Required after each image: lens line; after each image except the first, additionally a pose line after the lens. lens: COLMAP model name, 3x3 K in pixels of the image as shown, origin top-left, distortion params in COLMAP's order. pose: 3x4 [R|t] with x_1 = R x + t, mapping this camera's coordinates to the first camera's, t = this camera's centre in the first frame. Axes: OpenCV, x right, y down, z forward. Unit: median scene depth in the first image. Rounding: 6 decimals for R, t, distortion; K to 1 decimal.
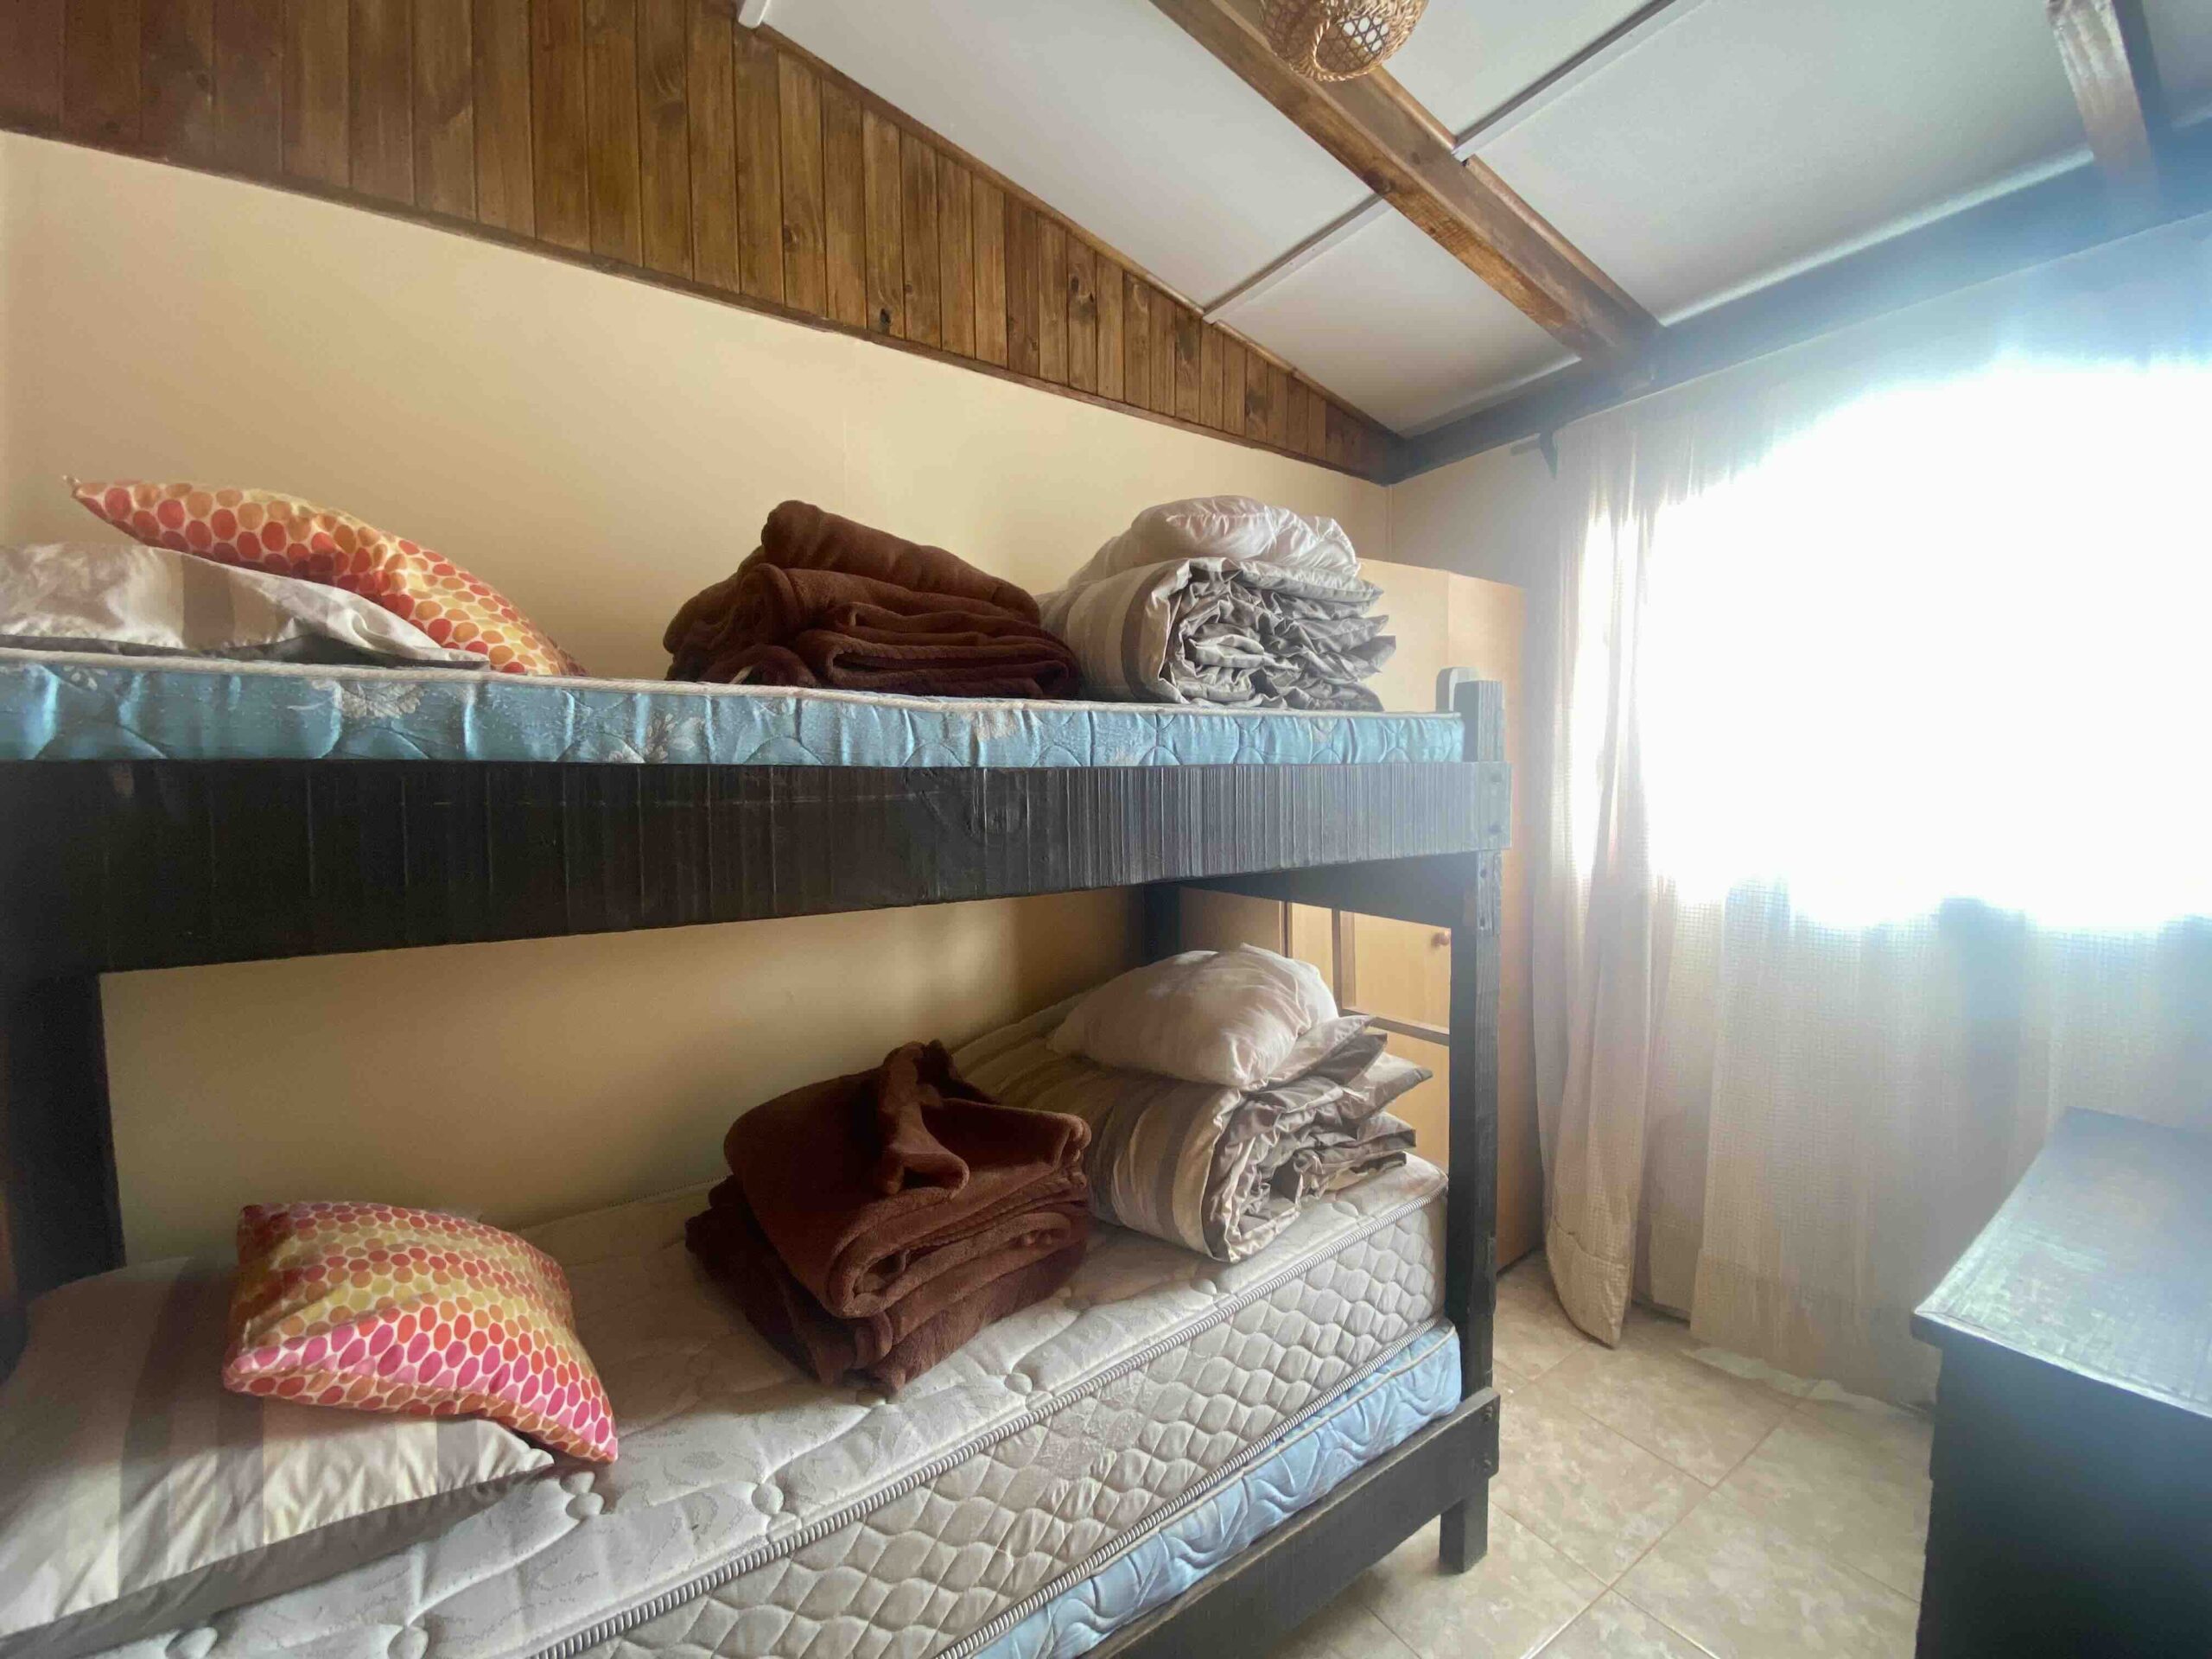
lens RADIAL K [[872.9, 0, 1119.5], [0, 872.9, 836.3], [0, 0, 1]] dist [0.007367, -0.014874]
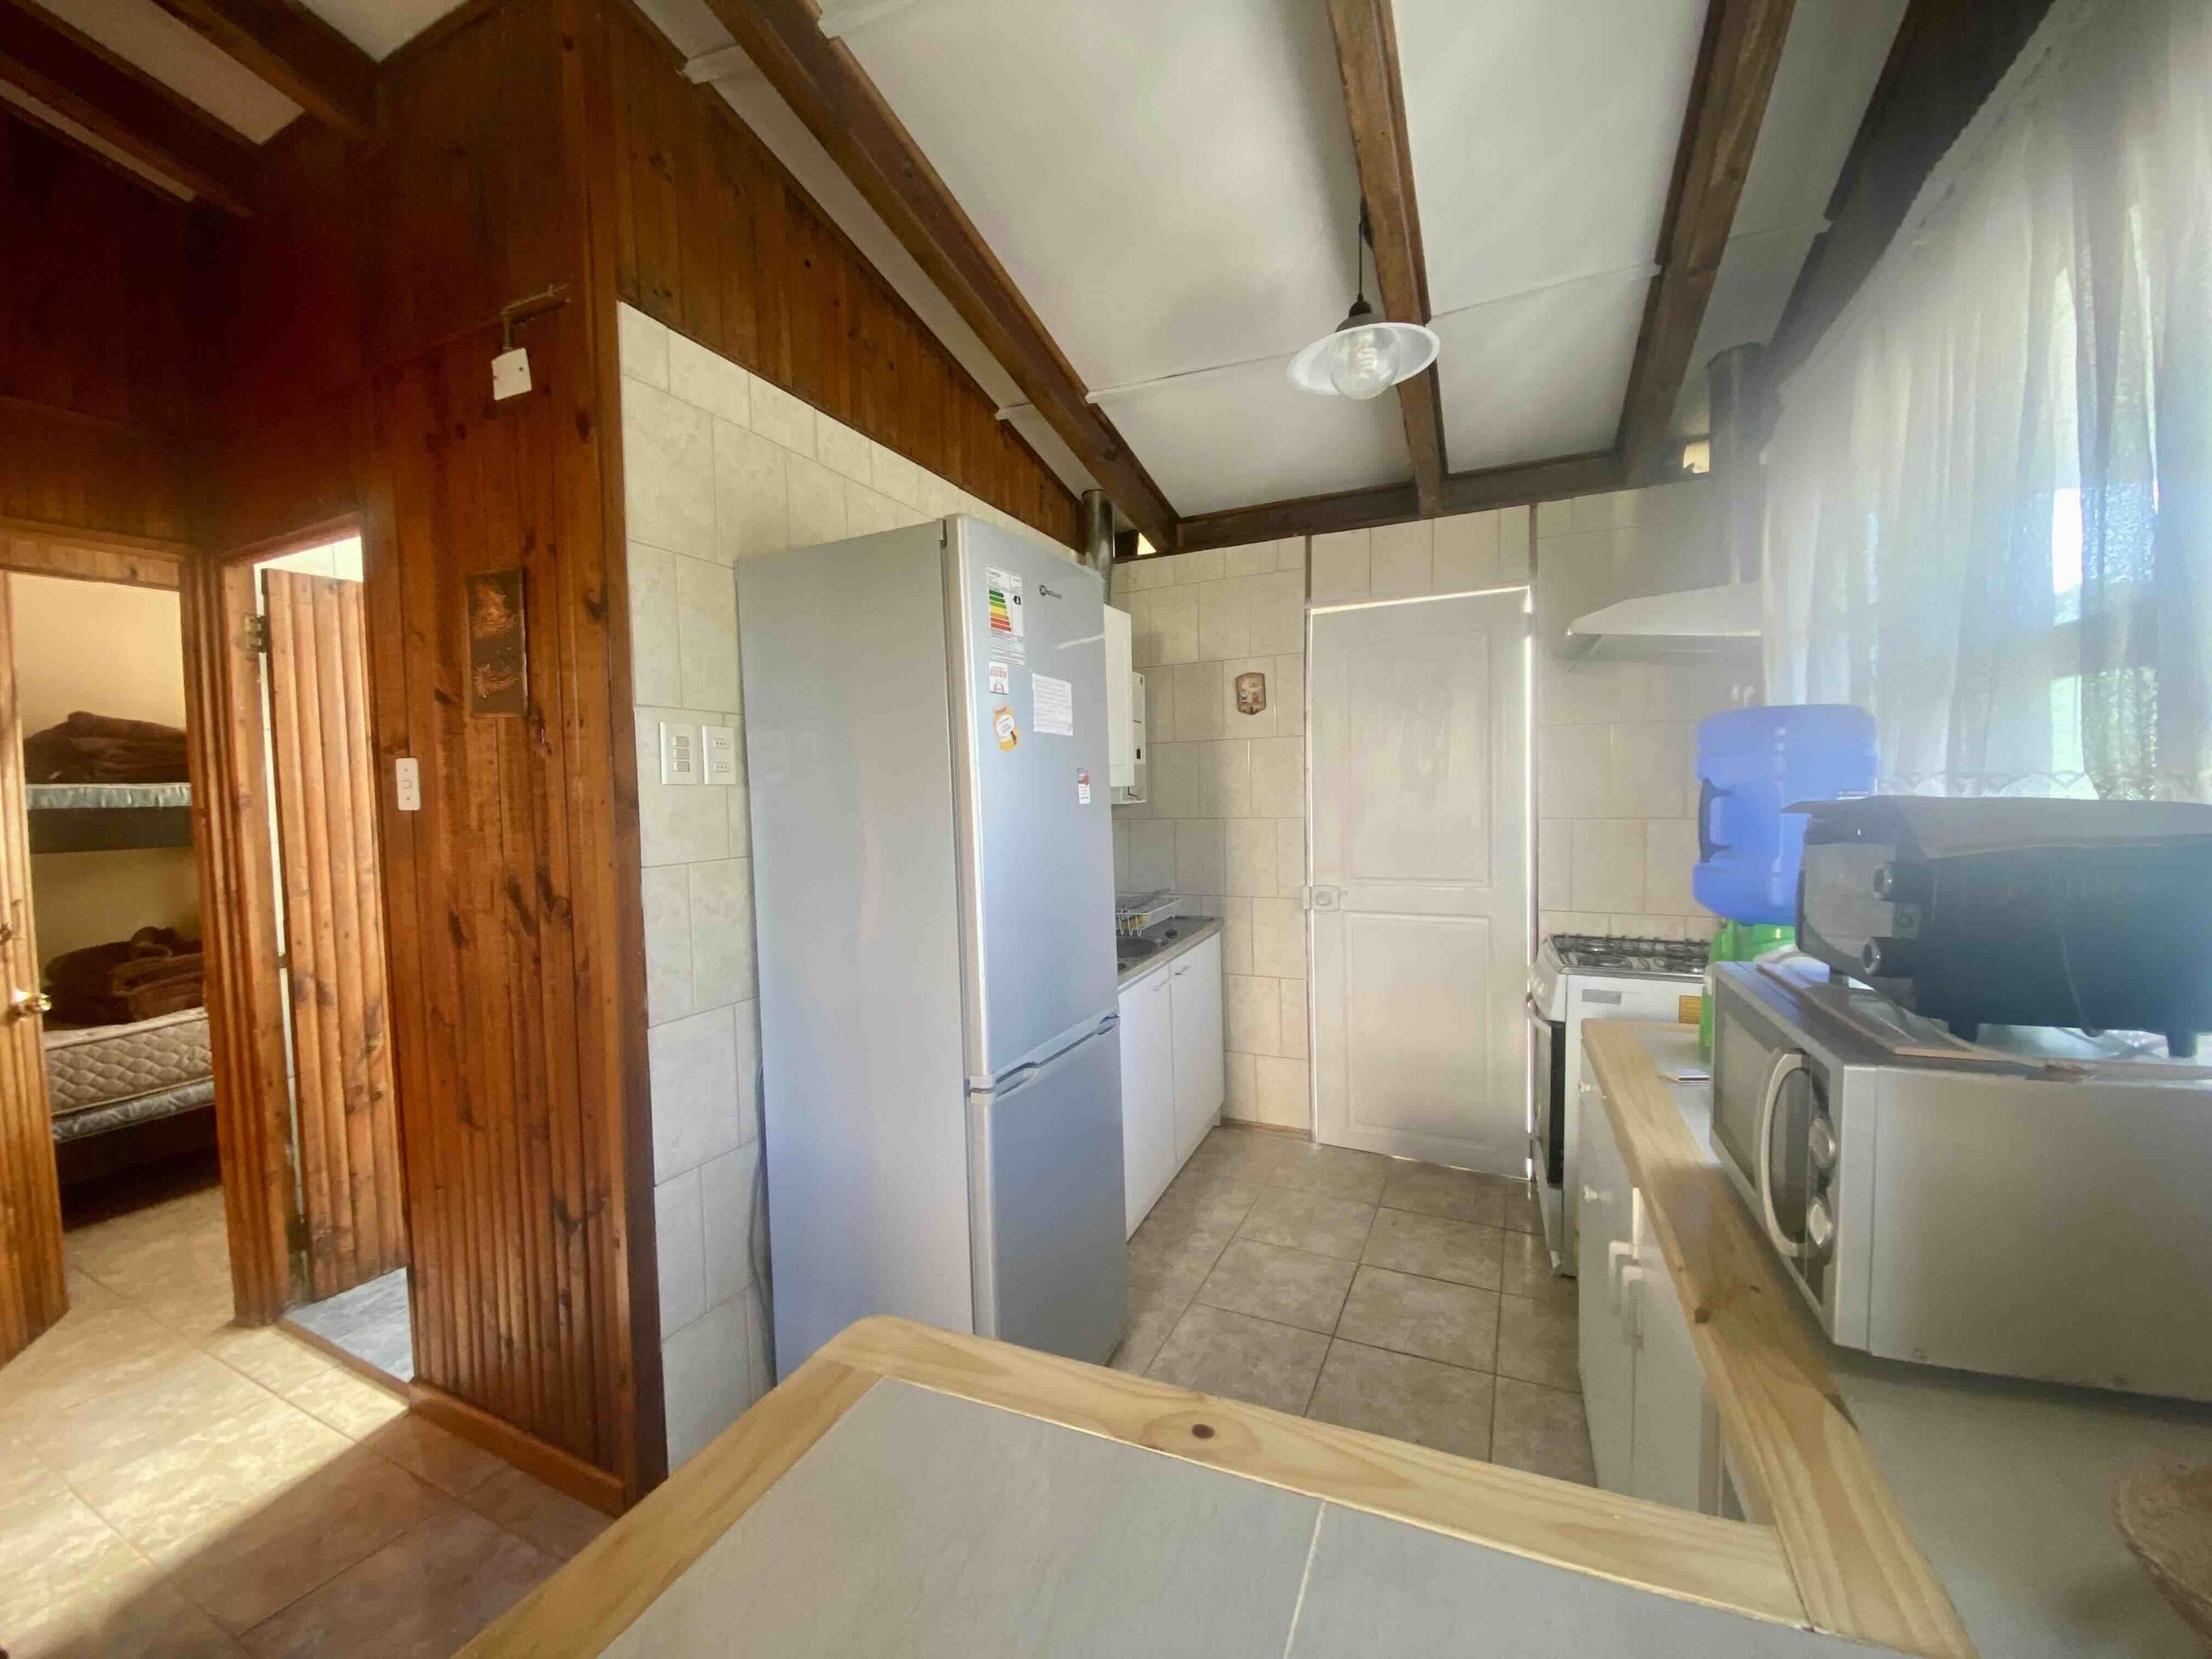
lens RADIAL K [[872.9, 0, 1119.5], [0, 872.9, 836.3], [0, 0, 1]] dist [0.007367, -0.014874]
pose [[0.856036, -0.035040, 0.515728, 1.140620], [0.048222, 0.998762, -0.012183, 0.222824], [-0.514663, 0.035299, 0.856666, -3.286164]]
